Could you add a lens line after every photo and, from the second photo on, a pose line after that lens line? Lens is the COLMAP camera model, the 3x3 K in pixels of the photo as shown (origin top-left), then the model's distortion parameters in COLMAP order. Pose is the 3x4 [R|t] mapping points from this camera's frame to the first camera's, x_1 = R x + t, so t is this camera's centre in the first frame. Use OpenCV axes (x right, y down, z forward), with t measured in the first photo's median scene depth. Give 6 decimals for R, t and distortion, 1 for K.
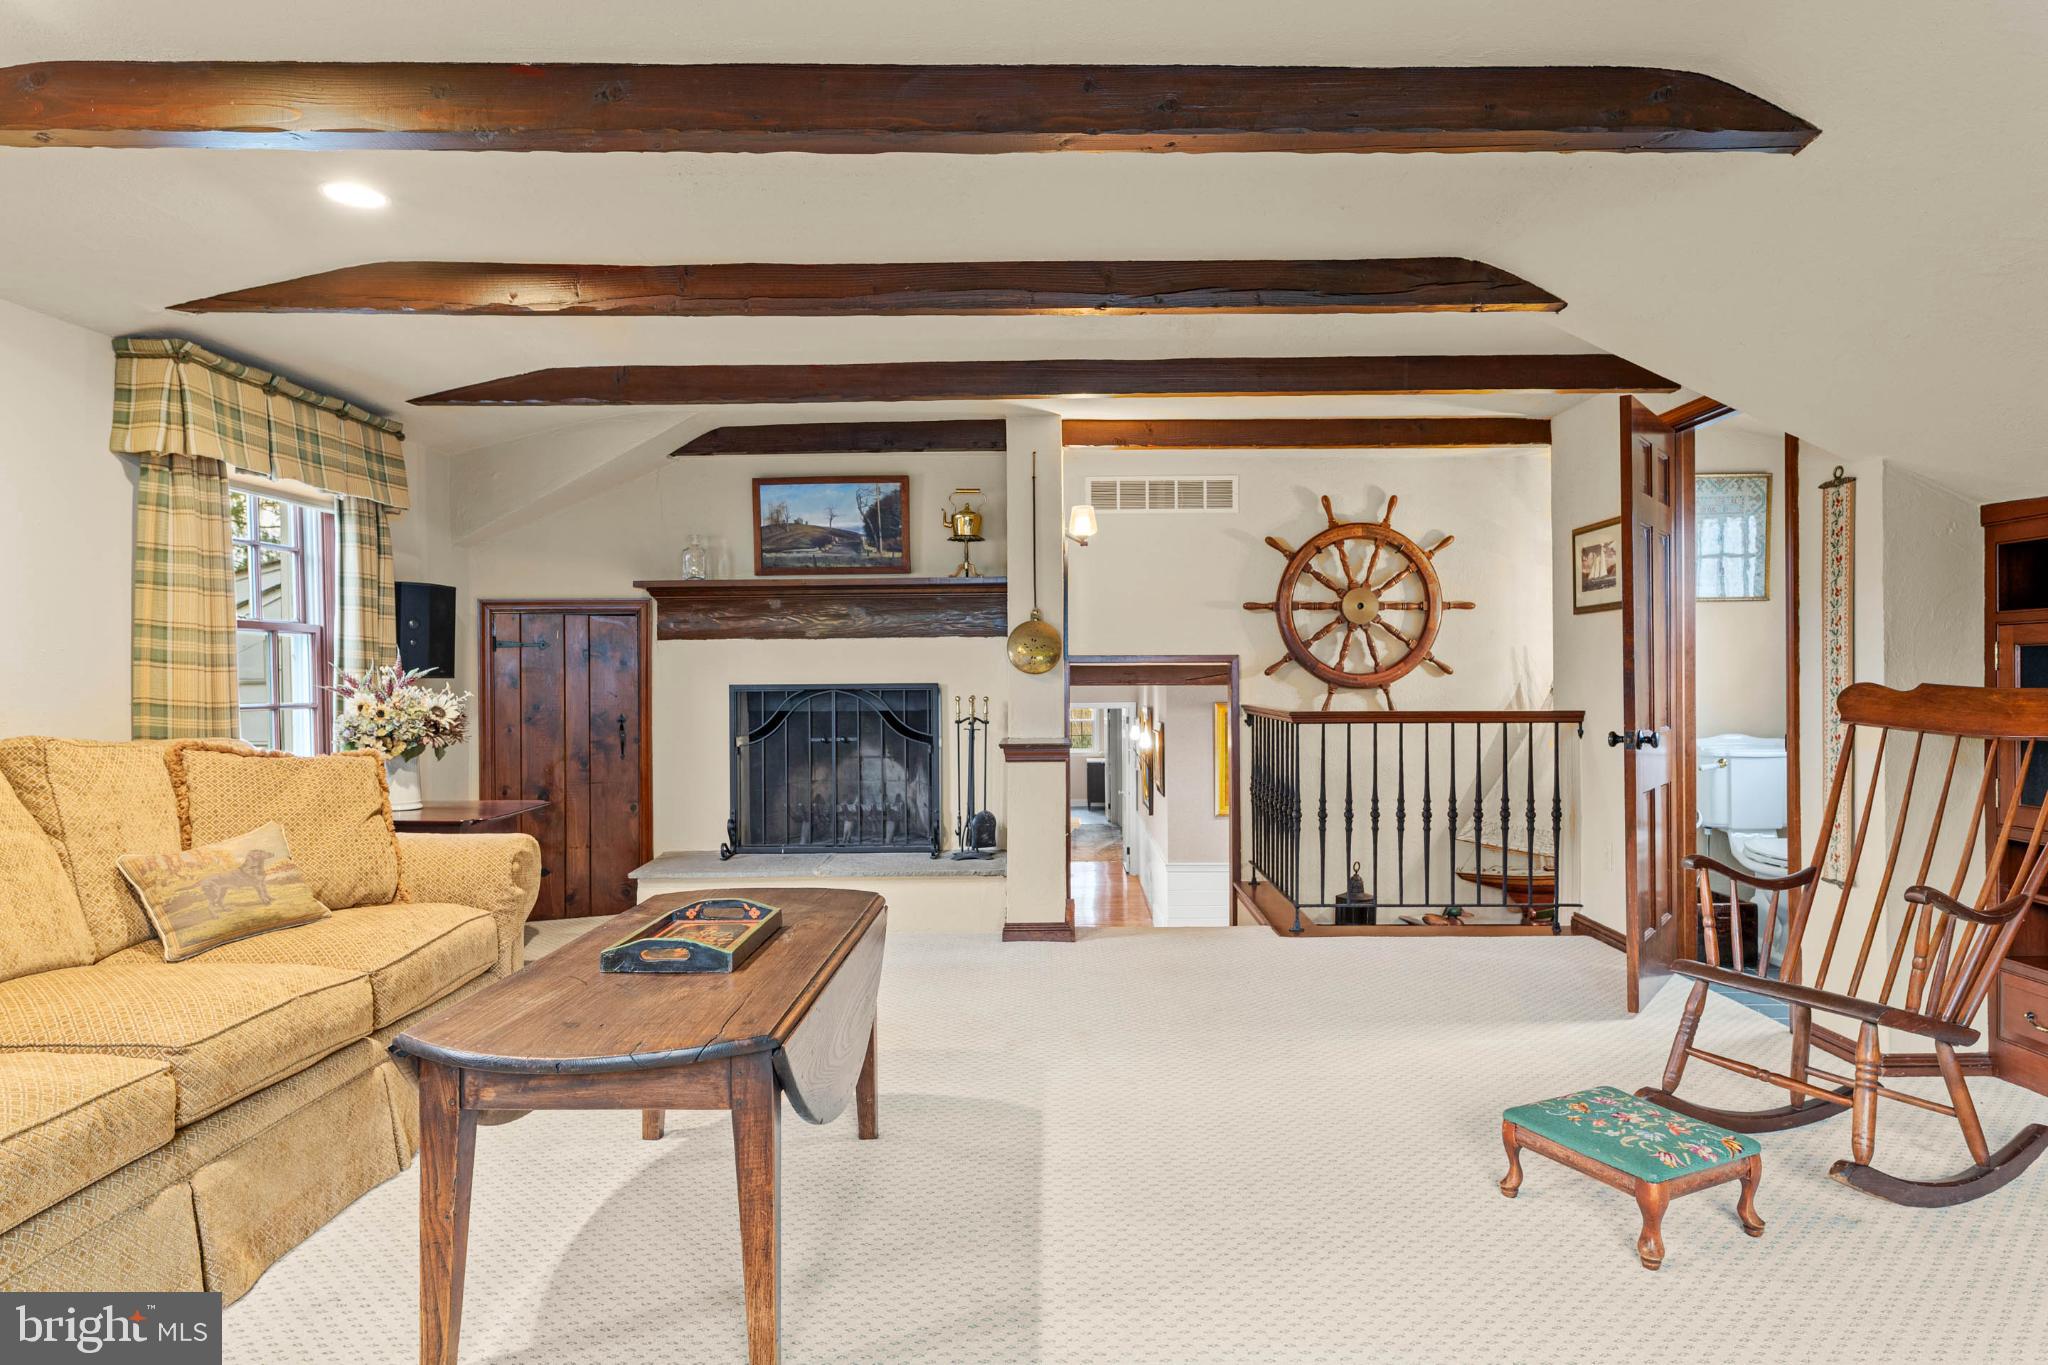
lens RADIAL K [[1189.2, 0, 1029.0], [0, 1189.2, 677.6], [0, 0, 1]] dist [0.000543, -0.000651]
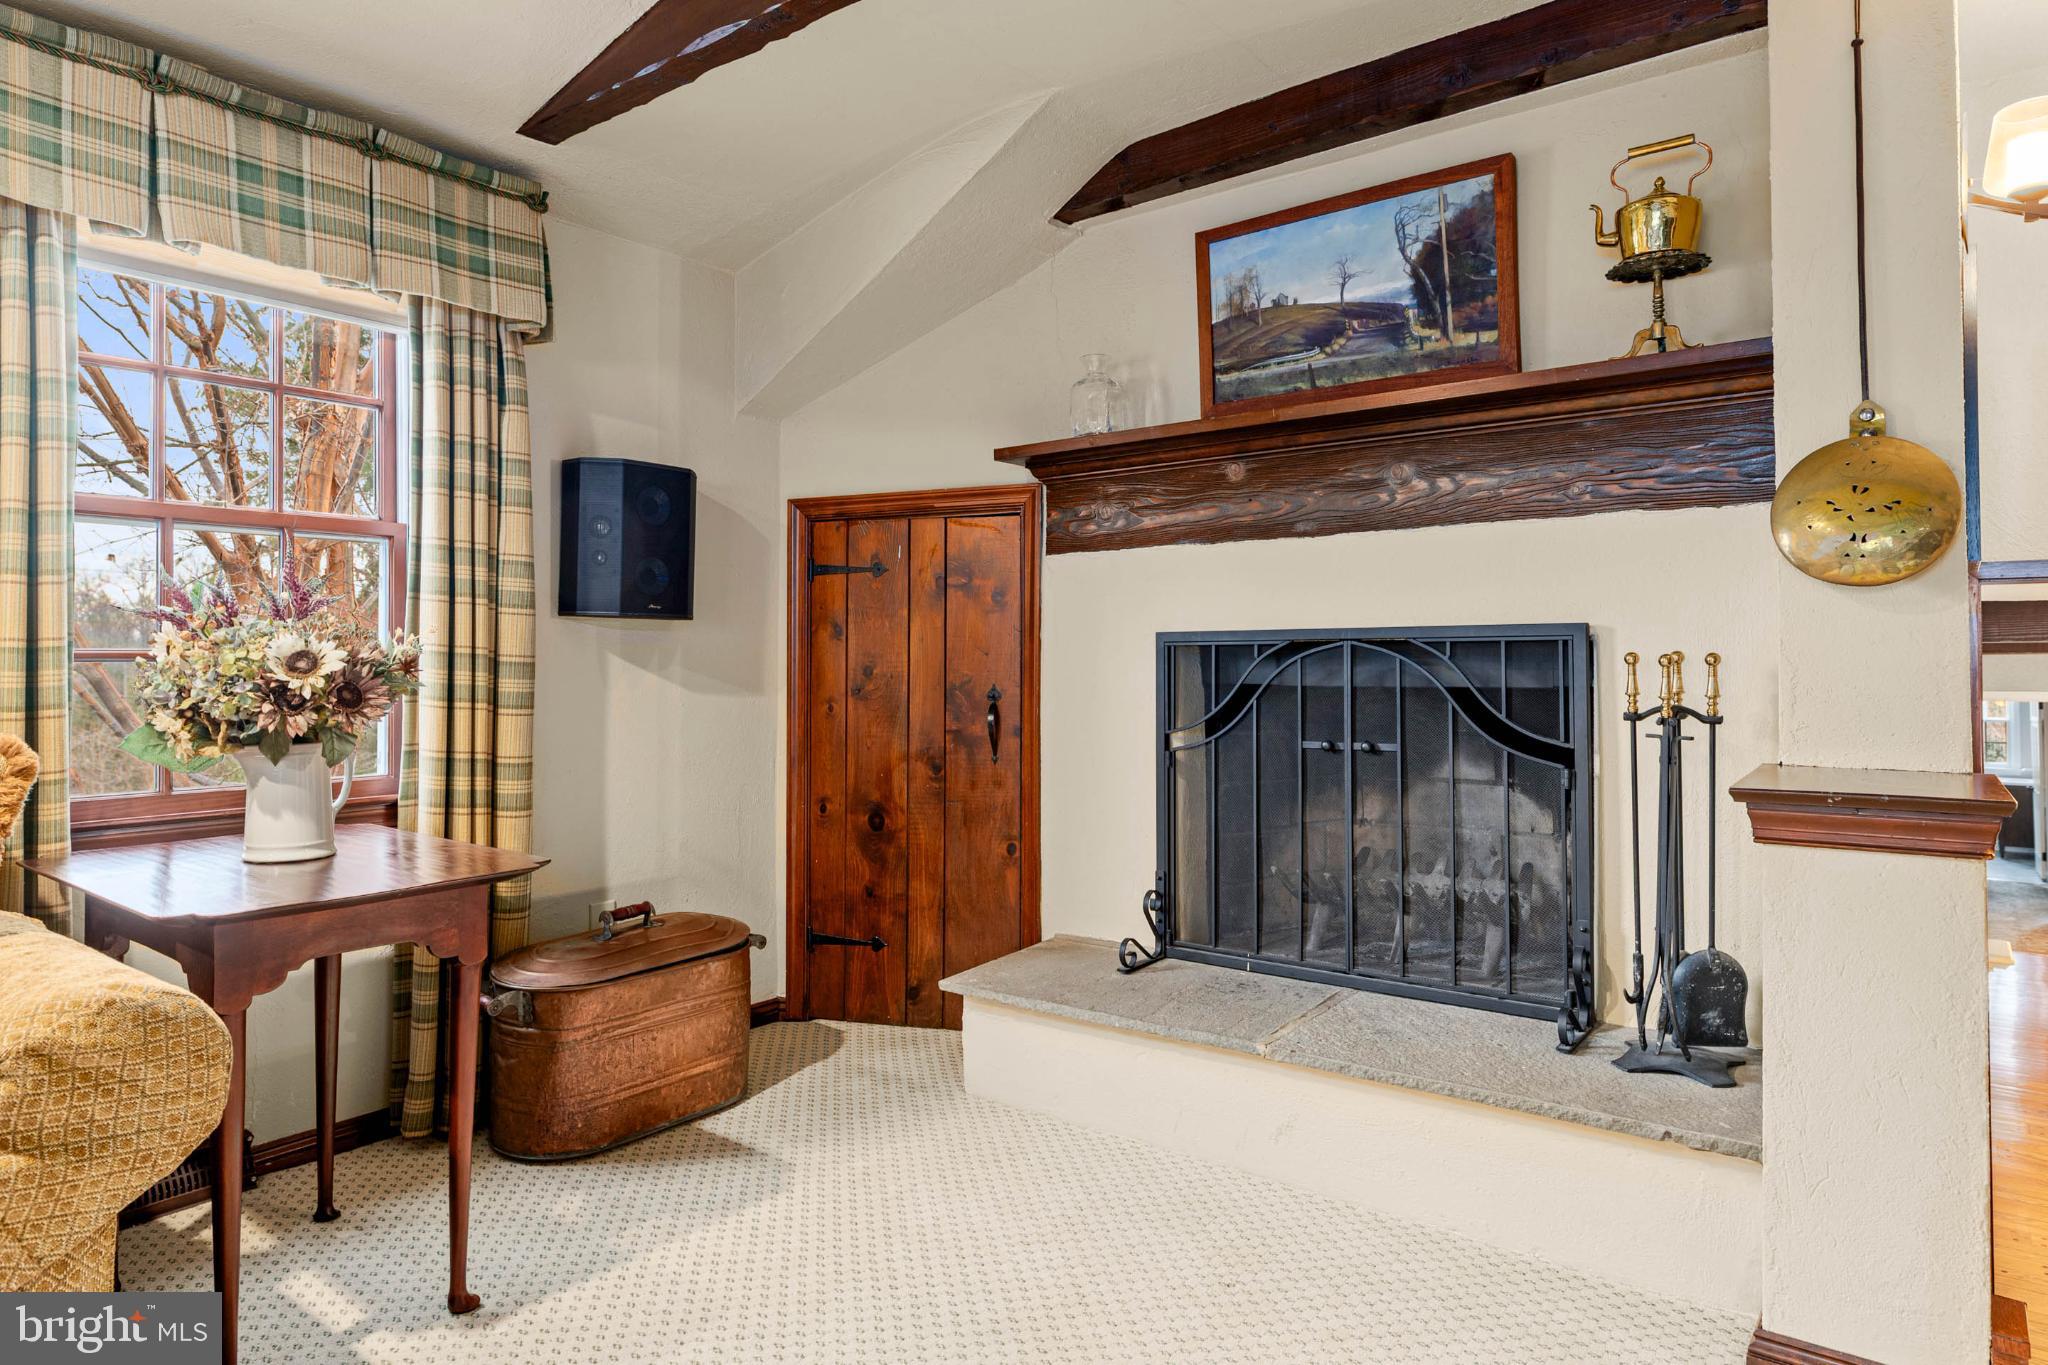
lens RADIAL K [[1189.2, 0, 1027.1], [0, 1189.2, 634.5], [0, 0, 1]] dist [0.000543, -0.000651]
pose [[0.808516, -0.009484, -0.588398, 0.010909], [-0.003762, 0.999766, -0.021283, 0.018296], [0.588463, 0.019421, 0.808291, 0.541830]]
